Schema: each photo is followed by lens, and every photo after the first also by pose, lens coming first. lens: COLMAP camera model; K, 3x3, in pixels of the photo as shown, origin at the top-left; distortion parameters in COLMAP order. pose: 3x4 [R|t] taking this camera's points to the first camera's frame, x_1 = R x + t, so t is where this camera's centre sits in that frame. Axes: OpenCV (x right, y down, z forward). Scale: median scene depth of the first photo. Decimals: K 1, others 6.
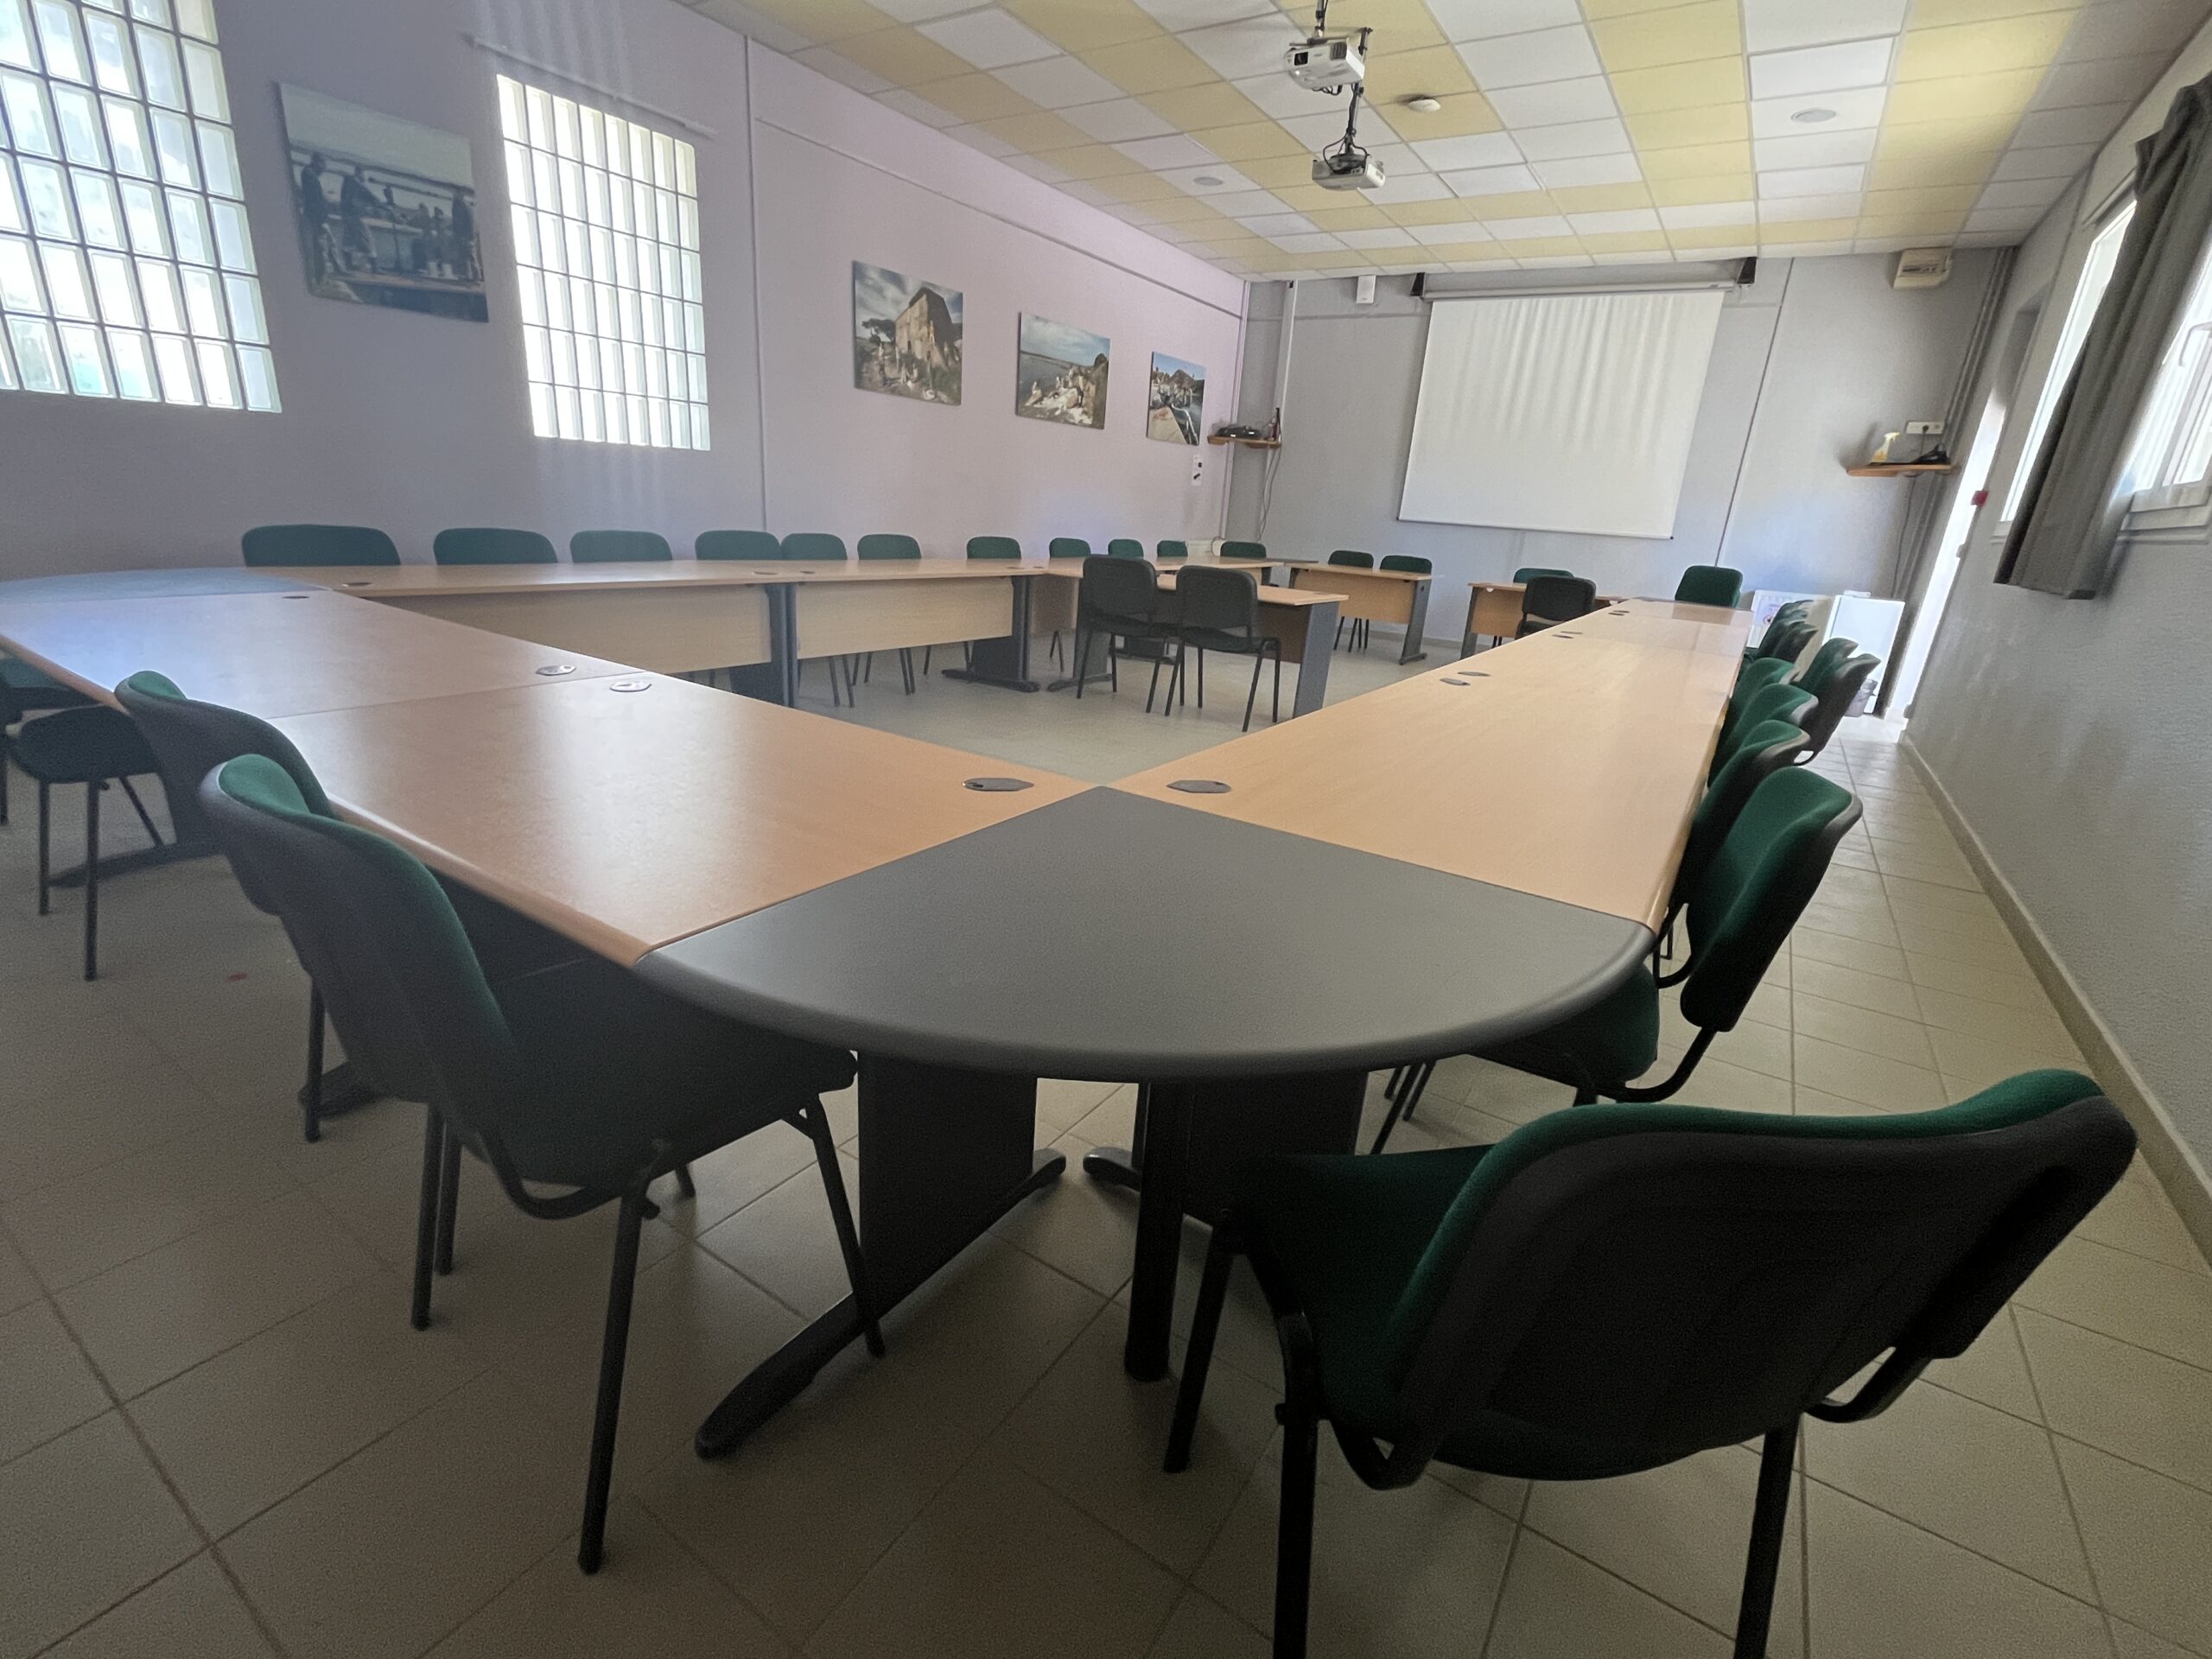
lens RADIAL K [[998.8, 0, 1106.0], [0, 998.8, 829.5], [0, 0, 1]] dist [0.000126, -0.000143]
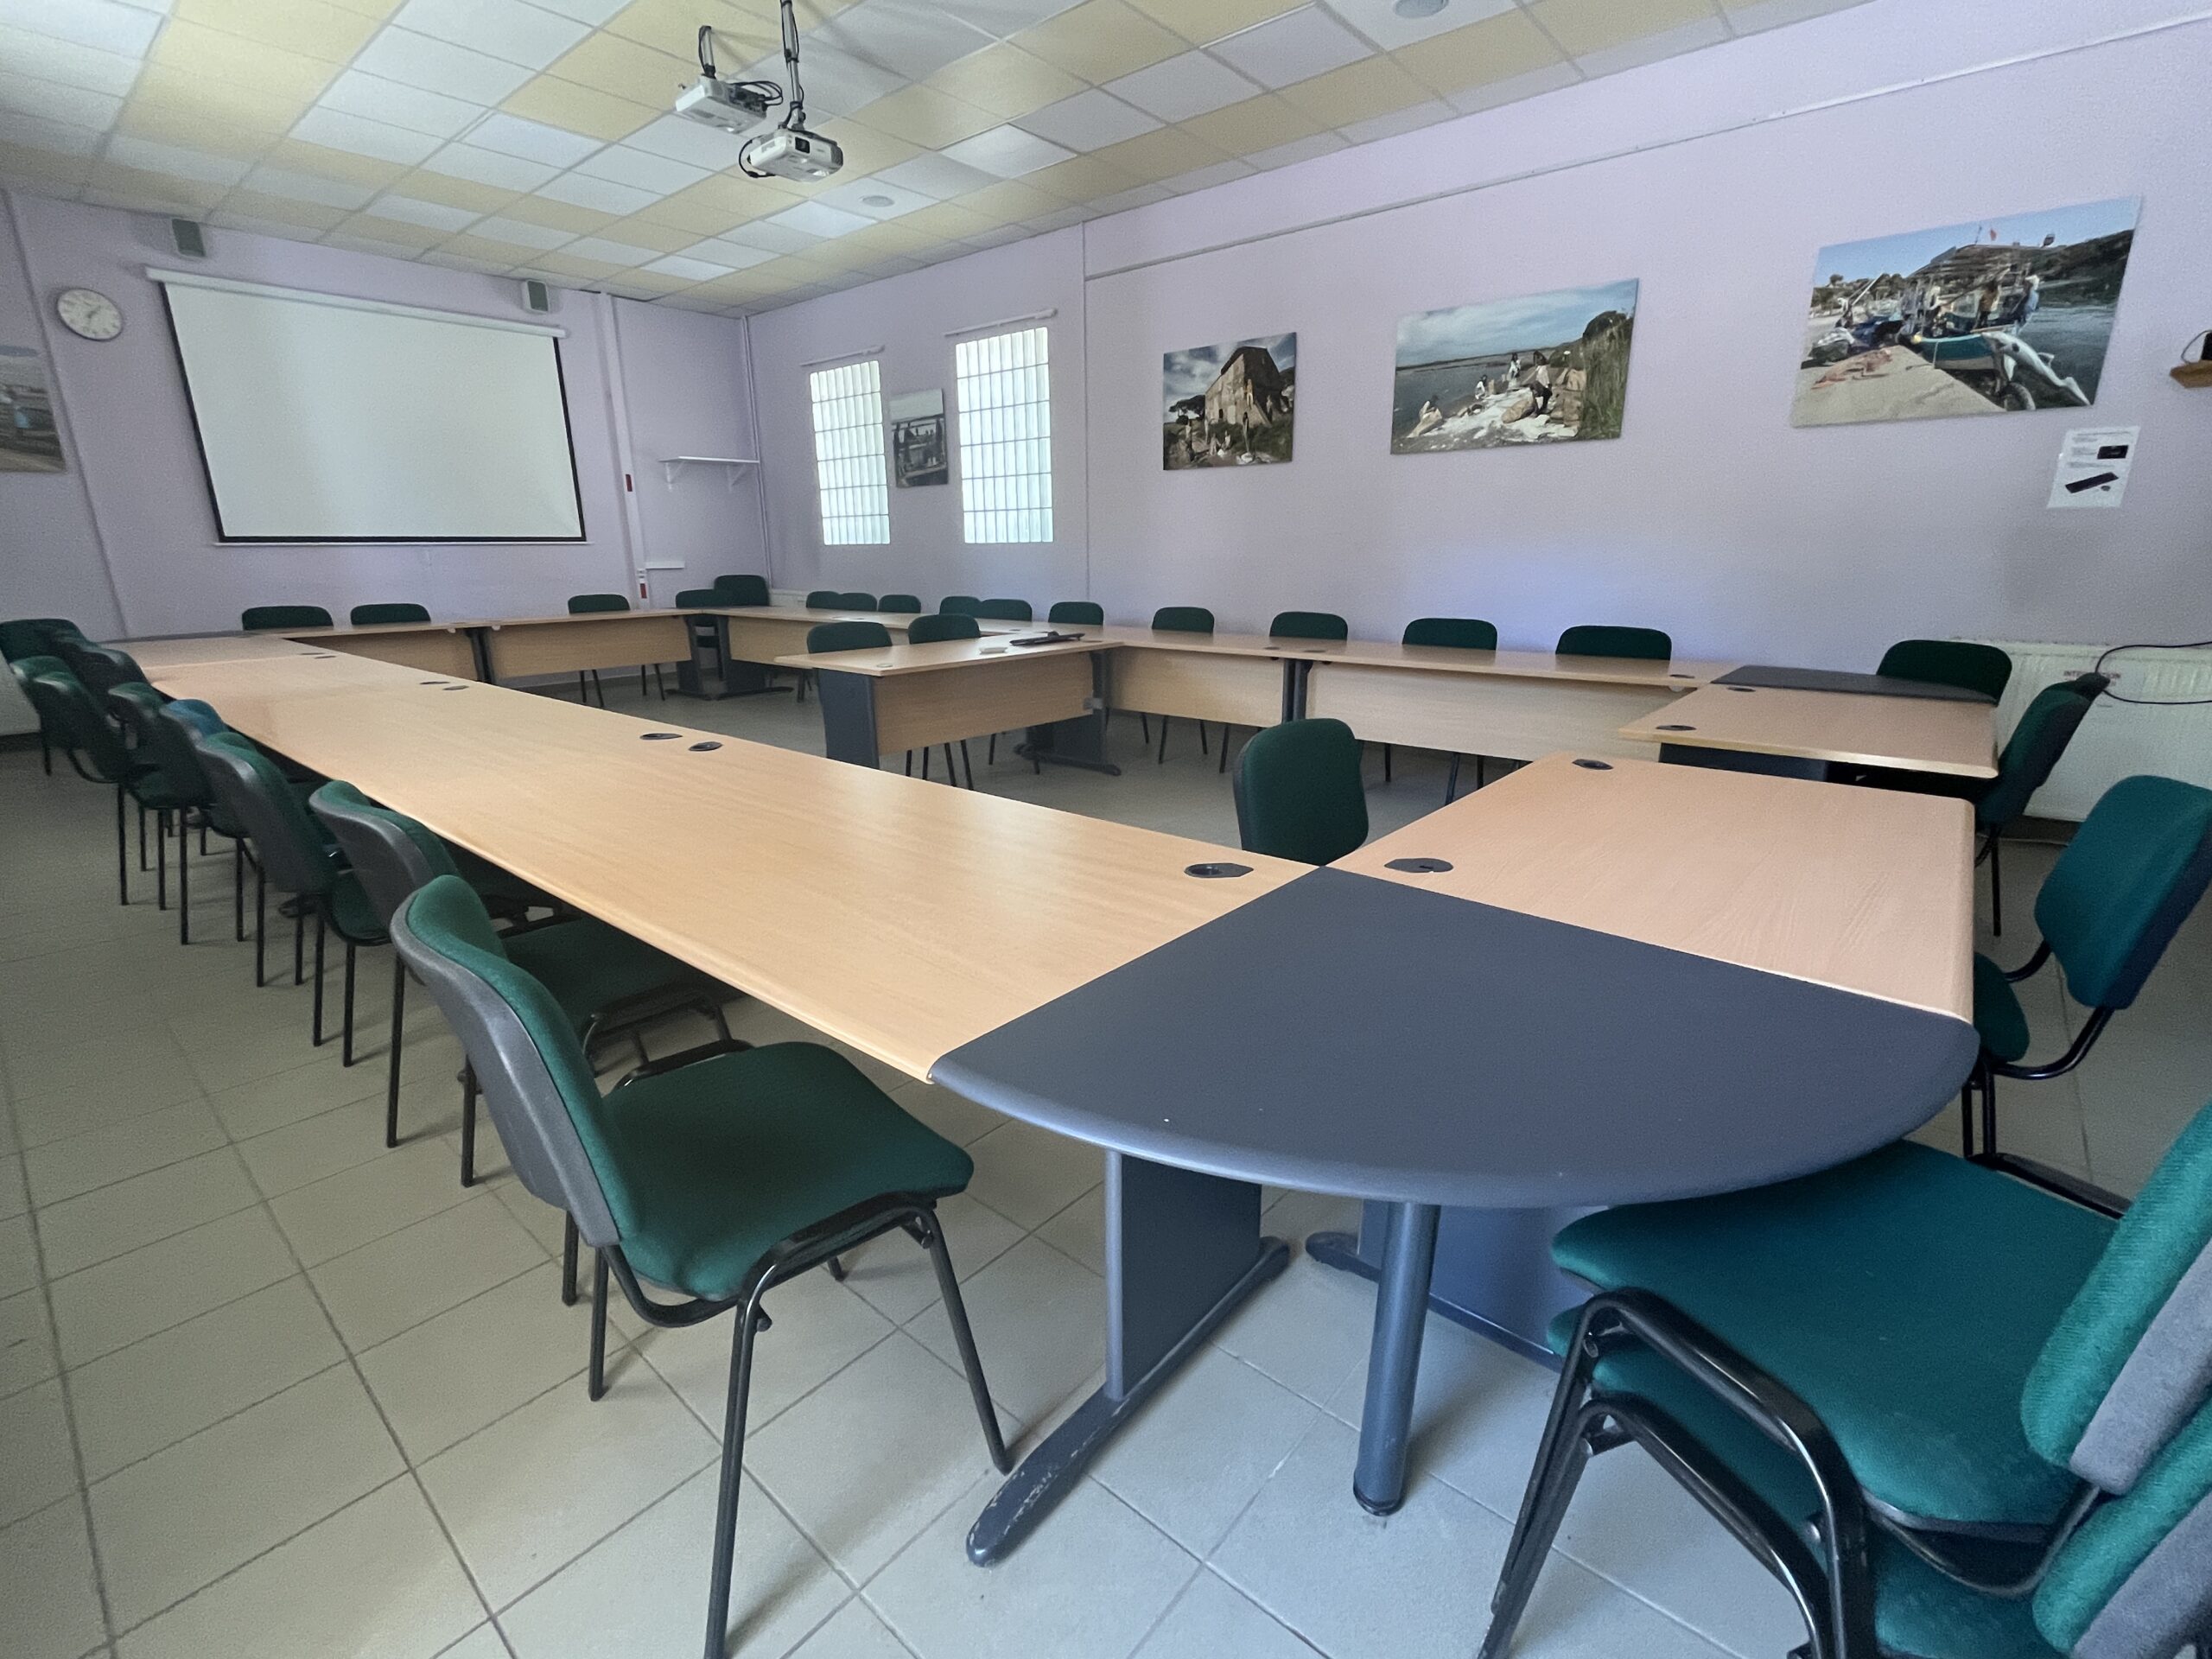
lens RADIAL K [[998.8, 0, 1106.0], [0, 998.8, 829.5], [0, 0, 1]] dist [0.000126, -0.000143]
pose [[-0.122817, 0.195118, -0.973060, 0.777167], [-0.320403, 0.920183, 0.224956, -0.279819], [0.939286, 0.339400, -0.050497, 1.014943]]
